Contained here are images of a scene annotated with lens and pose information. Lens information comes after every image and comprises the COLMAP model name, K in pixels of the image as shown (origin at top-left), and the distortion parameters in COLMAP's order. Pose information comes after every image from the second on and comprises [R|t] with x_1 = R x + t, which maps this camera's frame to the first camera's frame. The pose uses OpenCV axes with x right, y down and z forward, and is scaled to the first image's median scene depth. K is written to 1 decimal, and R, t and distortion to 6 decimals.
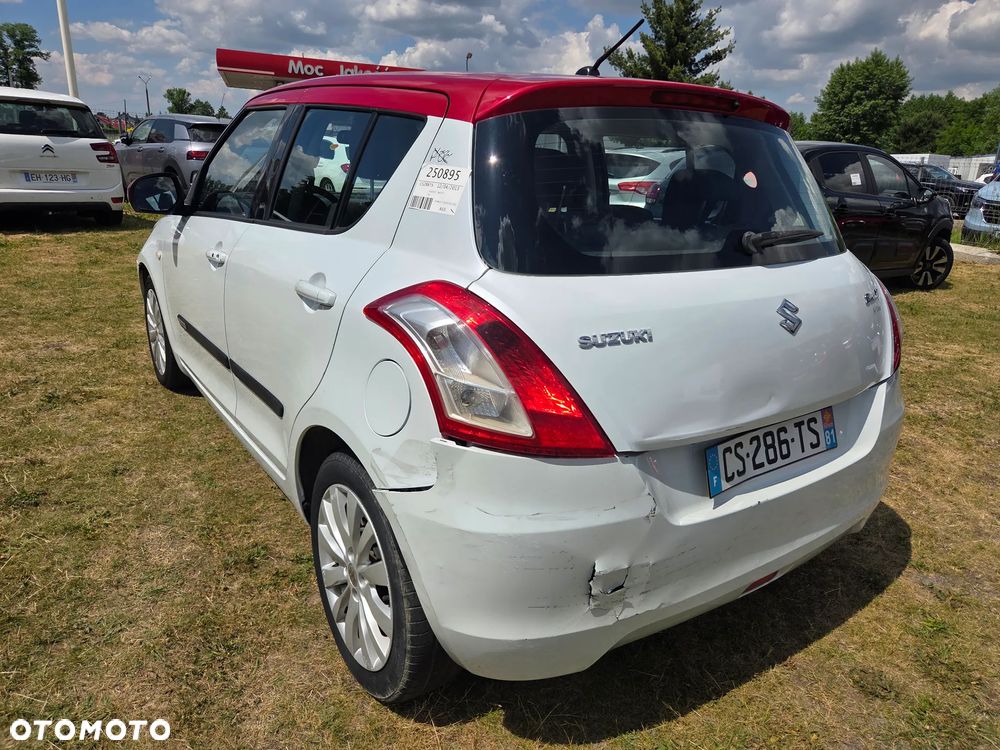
lens RADIAL K [[678.8, 0, 503.1], [0, 678.8, 374.2], [0, 0, 1]] dist [0.063895, -0.049738]
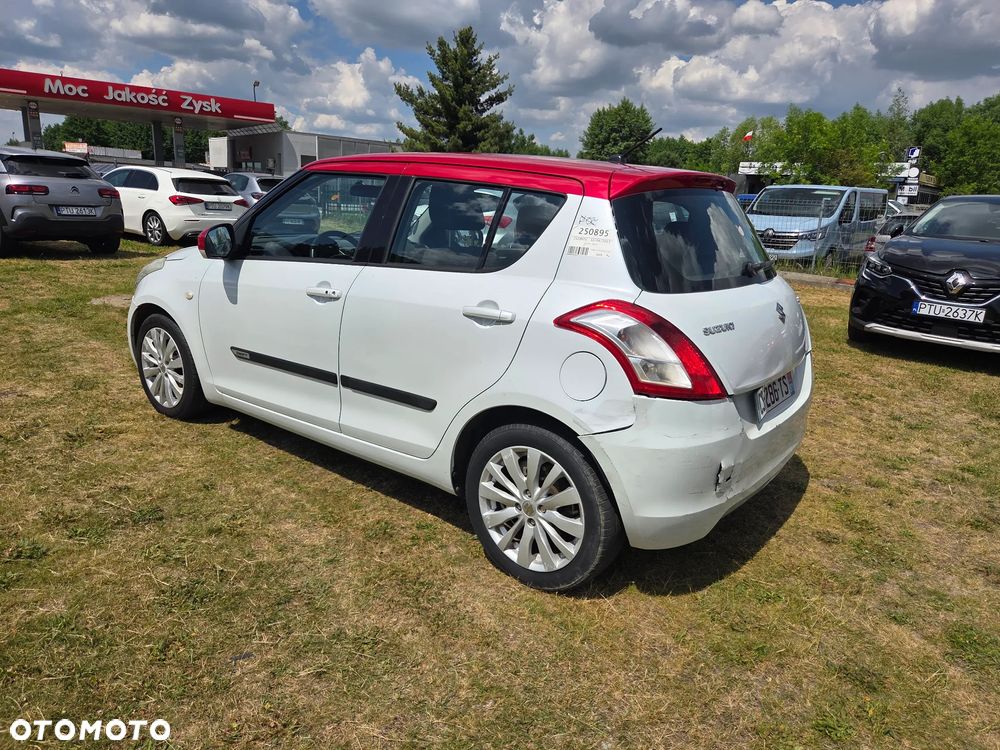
lens RADIAL K [[678.8, 0, 503.1], [0, 678.8, 374.2], [0, 0, 1]] dist [0.063895, -0.049738]
pose [[0.953275, -0.074514, 0.292770, -0.642149], [0.085596, 0.996011, -0.025205, 0.043001], [-0.289724, 0.049087, 0.955851, -0.345214]]
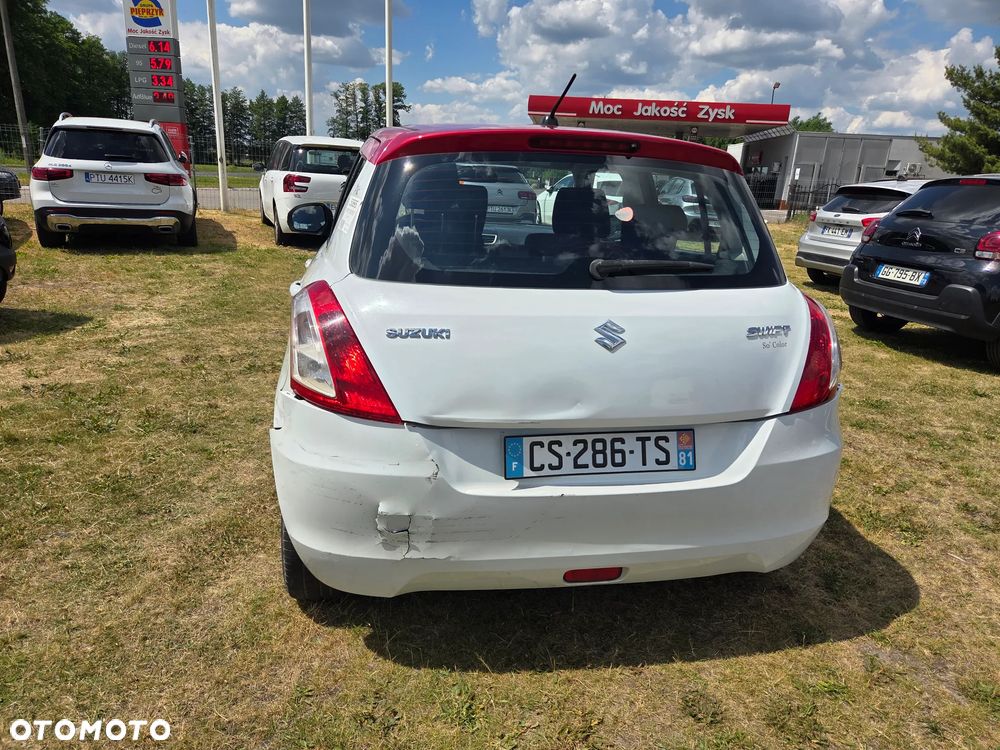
lens RADIAL K [[681.4, 0, 496.4], [0, 681.4, 379.1], [0, 0, 1]] dist [0.064474, -0.046320]
pose [[0.908481, 0.116096, -0.401477, 0.623197], [-0.132106, 0.991159, -0.012321, 0.022371], [0.396497, 0.064230, 0.915786, -0.081324]]
